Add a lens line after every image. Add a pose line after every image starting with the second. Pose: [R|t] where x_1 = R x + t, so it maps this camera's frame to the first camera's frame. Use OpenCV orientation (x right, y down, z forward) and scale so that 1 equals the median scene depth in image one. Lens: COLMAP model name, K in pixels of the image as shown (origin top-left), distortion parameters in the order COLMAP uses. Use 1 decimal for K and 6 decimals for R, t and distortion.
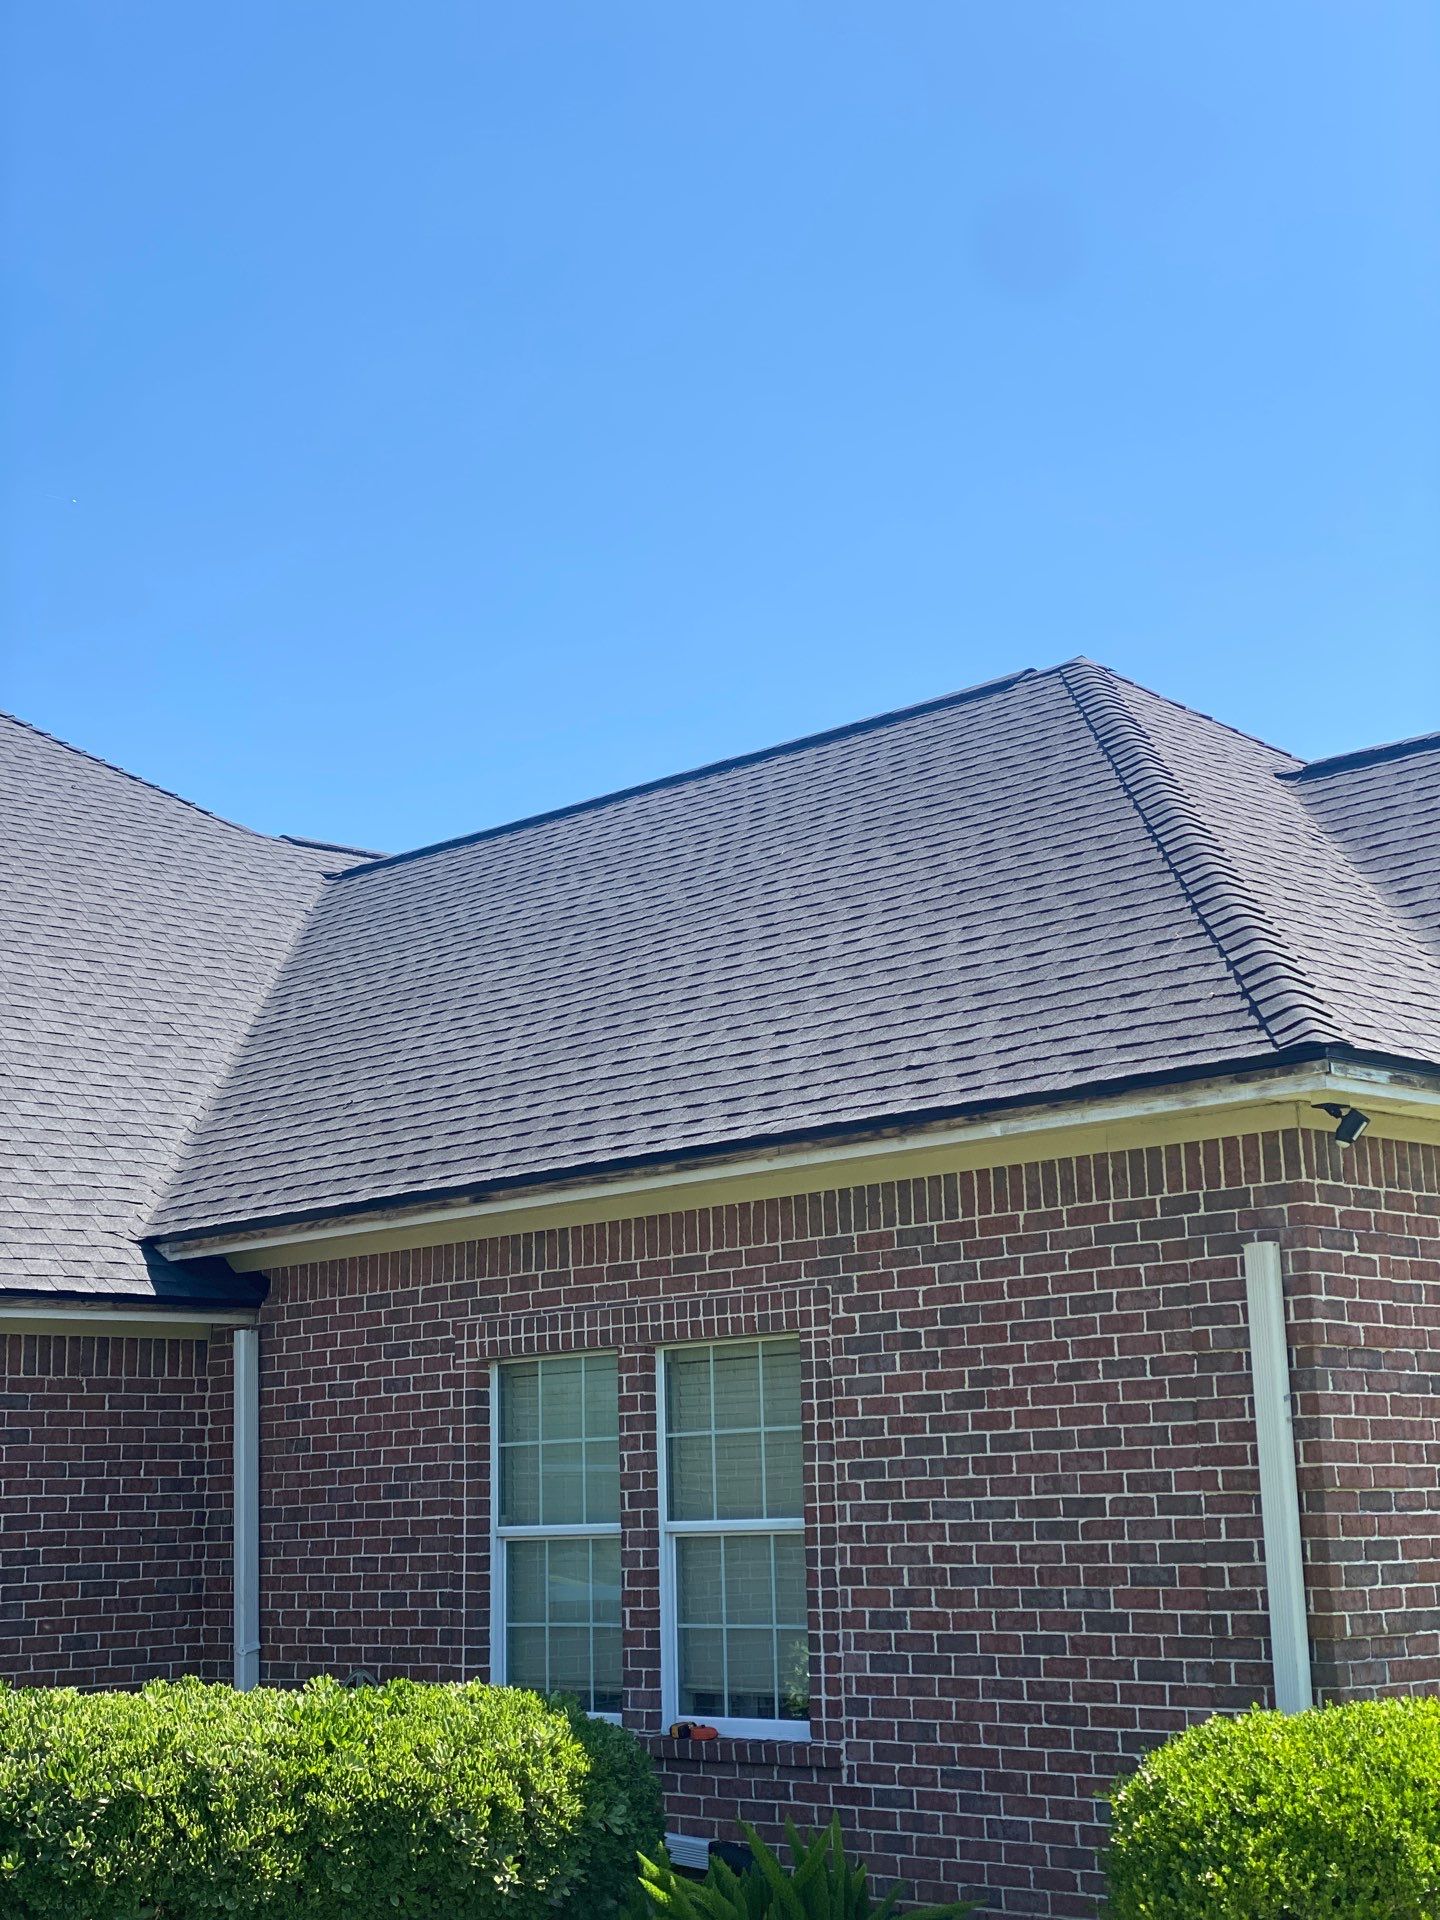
lens RADIAL K [[2871.0, 0, 720.0], [0, 2871.0, 960.0], [0, 0, 1]] dist [0.247223, -0.591147]
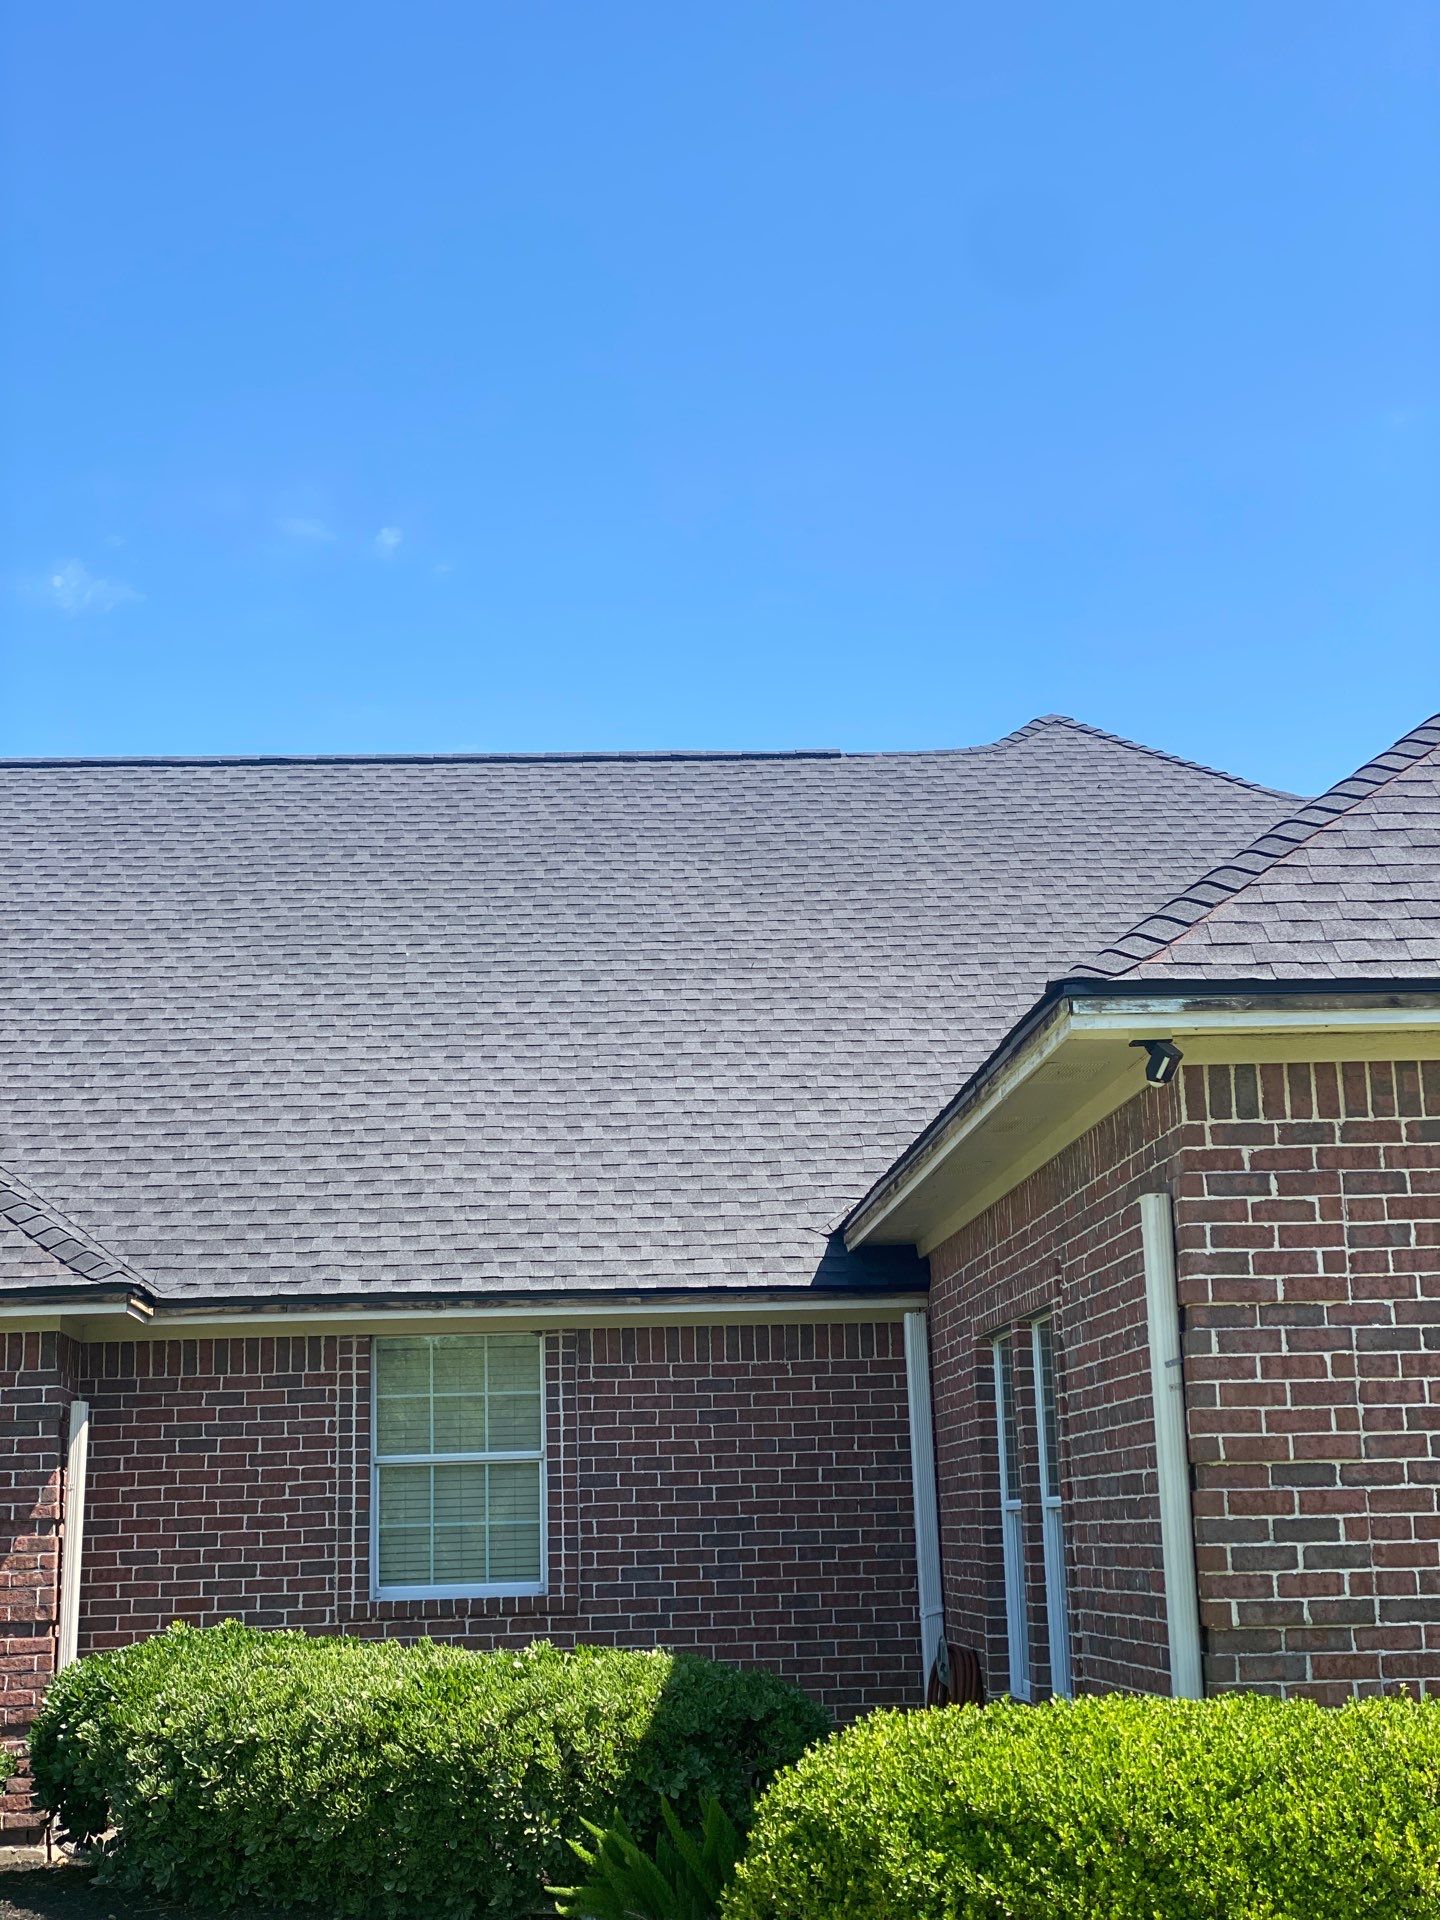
lens RADIAL K [[2871.0, 0, 720.0], [0, 2871.0, 960.0], [0, 0, 1]] dist [0.247223, -0.591147]
pose [[0.750721, -0.126476, -0.648399, 0.670698], [0.137701, 0.989902, -0.033659, 0.035174], [0.646109, -0.064017, 0.760556, 0.217539]]
